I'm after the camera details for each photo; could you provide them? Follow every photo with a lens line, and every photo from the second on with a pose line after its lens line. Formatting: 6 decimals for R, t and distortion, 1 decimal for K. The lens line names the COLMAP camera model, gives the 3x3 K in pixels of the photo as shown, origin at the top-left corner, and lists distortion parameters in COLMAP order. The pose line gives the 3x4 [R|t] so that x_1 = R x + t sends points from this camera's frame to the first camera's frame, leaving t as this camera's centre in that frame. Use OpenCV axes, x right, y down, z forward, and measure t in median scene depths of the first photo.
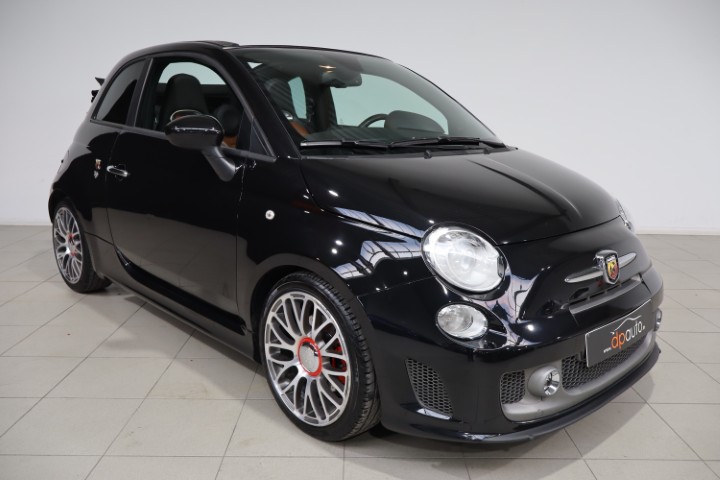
lens RADIAL K [[604.9, 0, 361.5], [0, 604.9, 240.5], [0, 0, 1]] dist [-0.008187, 0.030411]
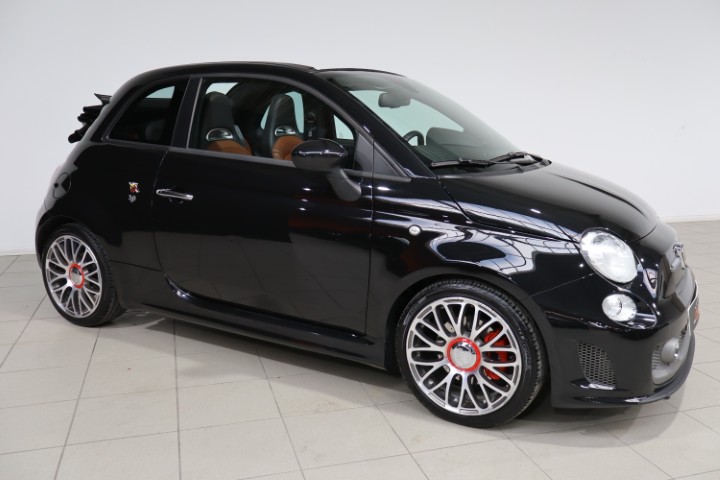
lens RADIAL K [[634.1, 0, 365.3], [0, 634.1, 235.9], [0, 0, 1]] dist [0.000487, 0.023010]
pose [[0.958814, -0.061704, 0.277253, -0.561345], [0.066140, 0.997788, -0.006668, -0.030643], [-0.276228, 0.024731, 0.960774, -0.080184]]
